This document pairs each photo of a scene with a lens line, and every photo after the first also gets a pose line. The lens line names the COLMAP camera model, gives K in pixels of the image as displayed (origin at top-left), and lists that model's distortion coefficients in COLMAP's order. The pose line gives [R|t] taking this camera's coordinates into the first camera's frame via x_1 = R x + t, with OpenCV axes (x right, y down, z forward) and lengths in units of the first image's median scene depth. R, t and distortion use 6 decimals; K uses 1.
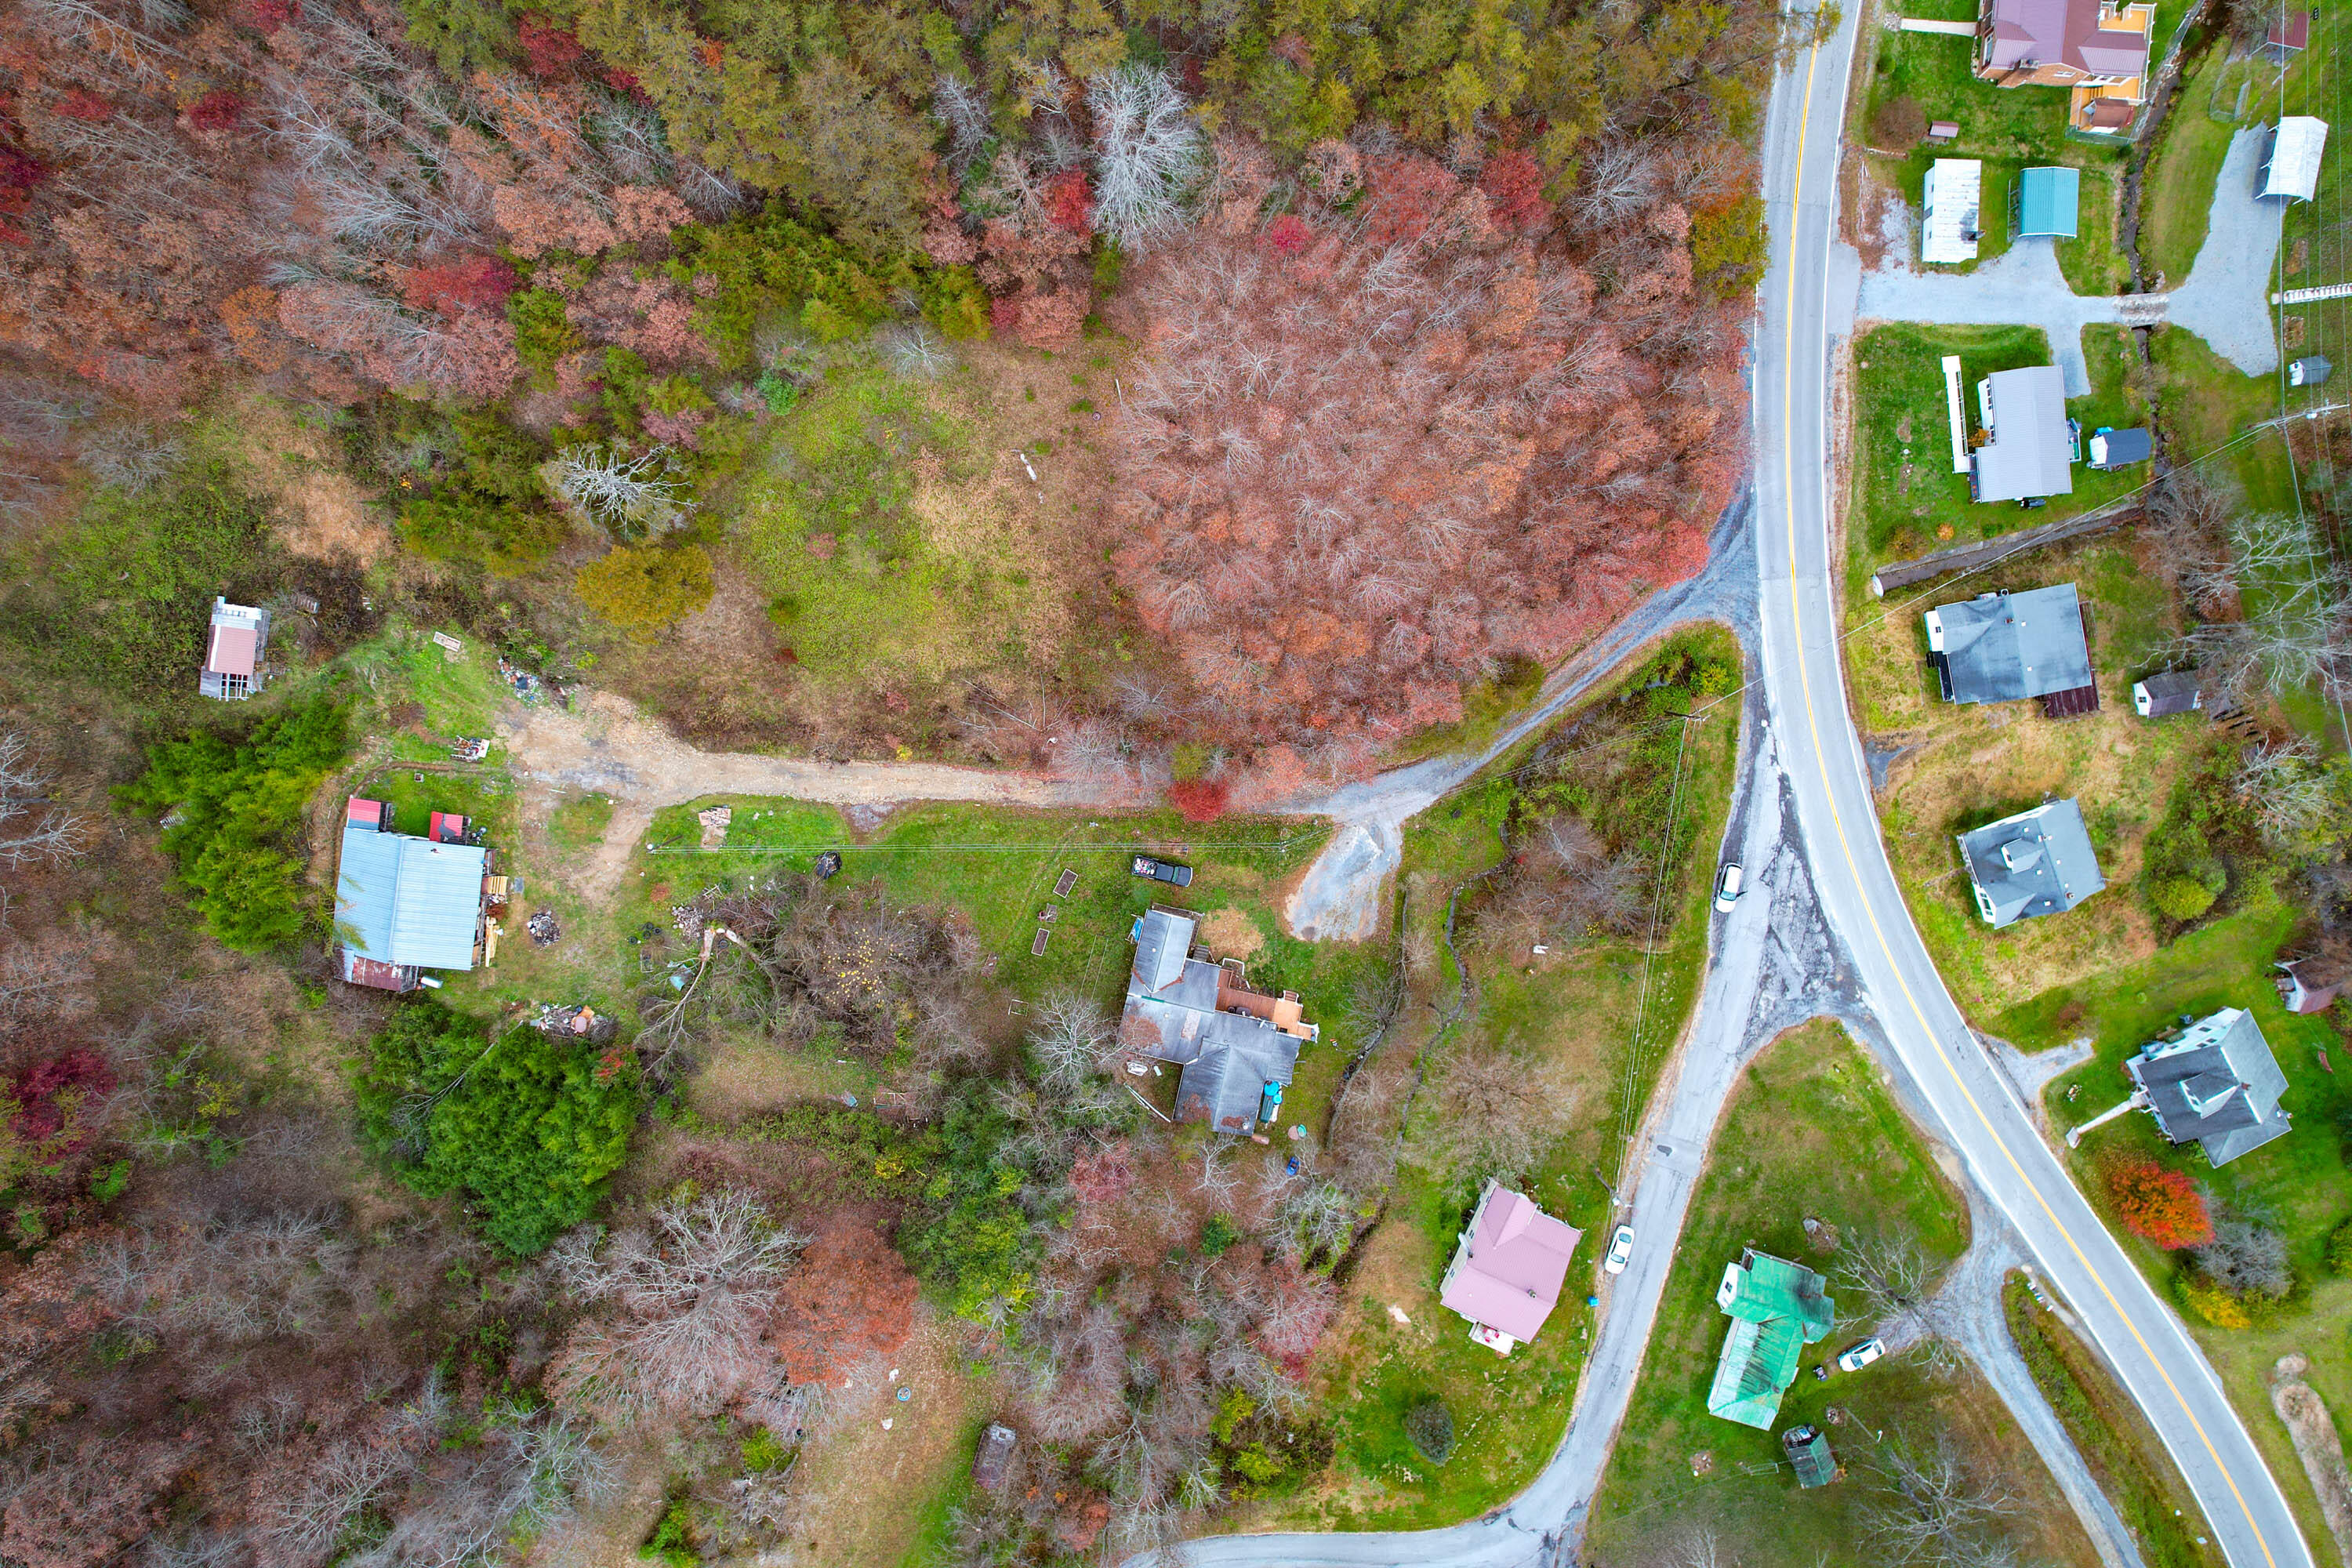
lens RADIAL K [[1504.9, 0, 1179.3], [0, 1504.9, 770.0], [0, 0, 1]] dist [-0.077215, 0.067786]
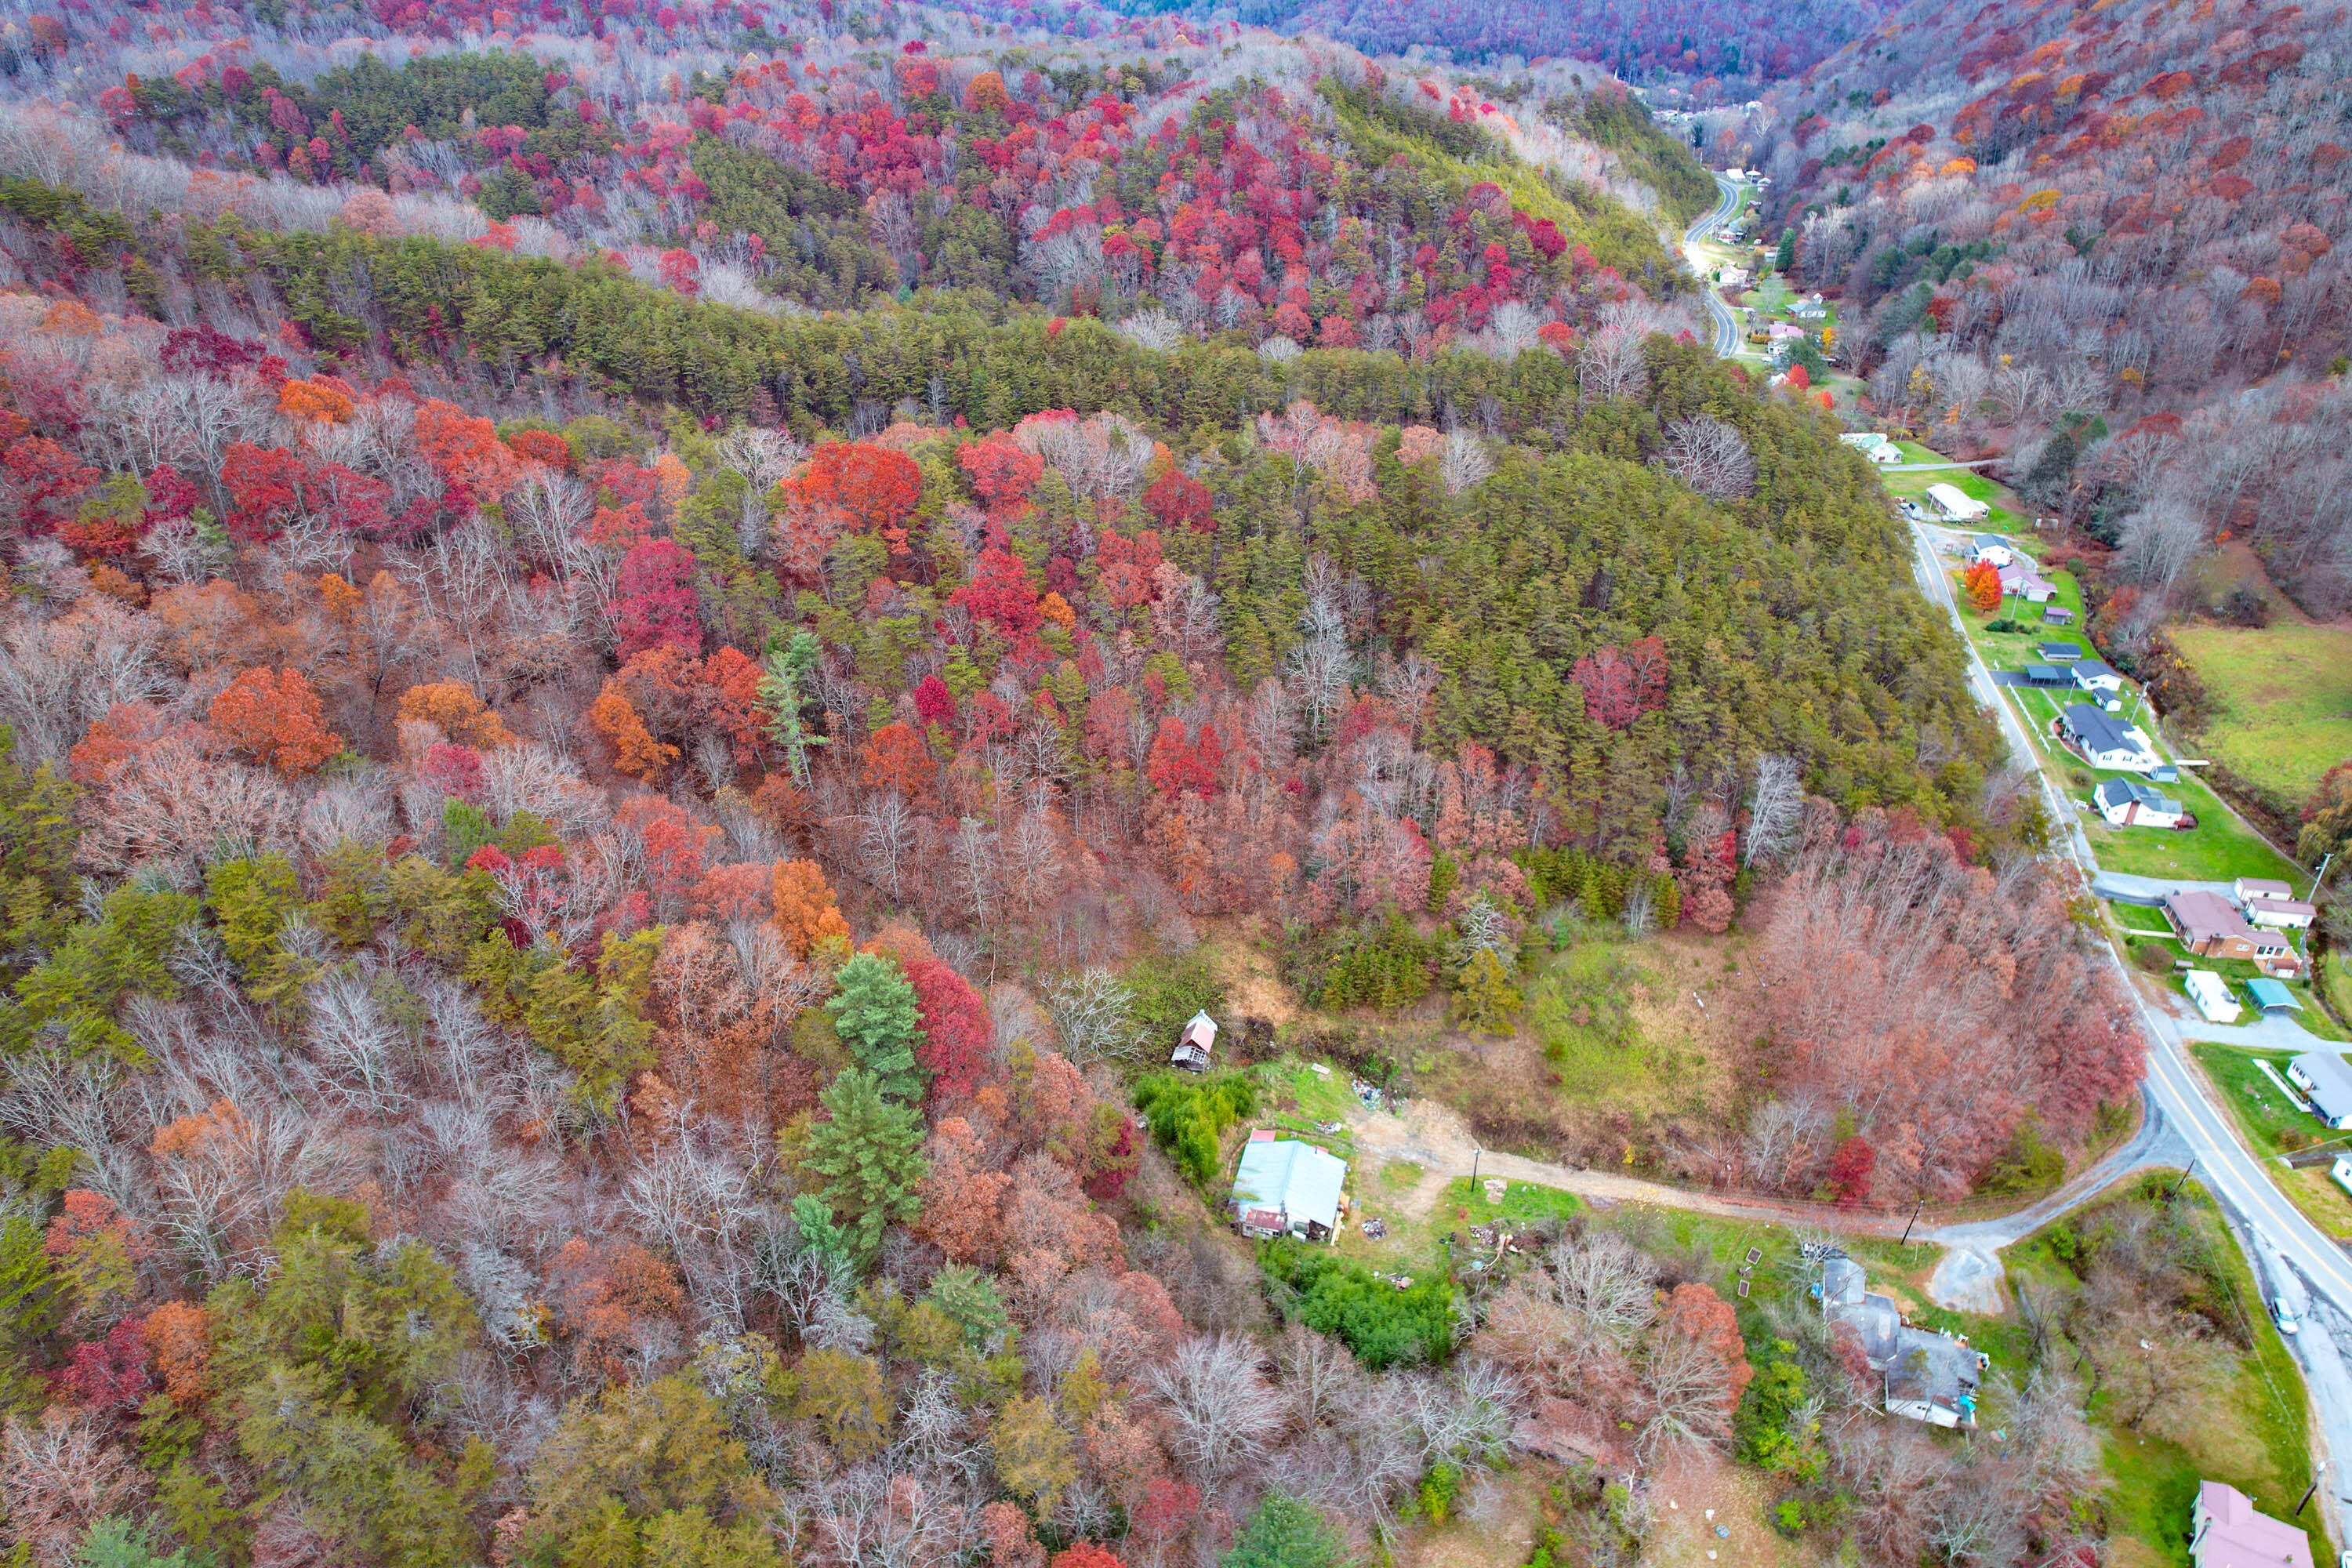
lens RADIAL K [[1504.9, 0, 1179.3], [0, 1504.9, 770.0], [0, 0, 1]] dist [-0.077215, 0.067786]
pose [[0.993314, 0.050377, -0.103870, -0.479790], [-0.115213, 0.489172, -0.864544, 1.089203], [0.007258, 0.870731, 0.491705, -0.033559]]
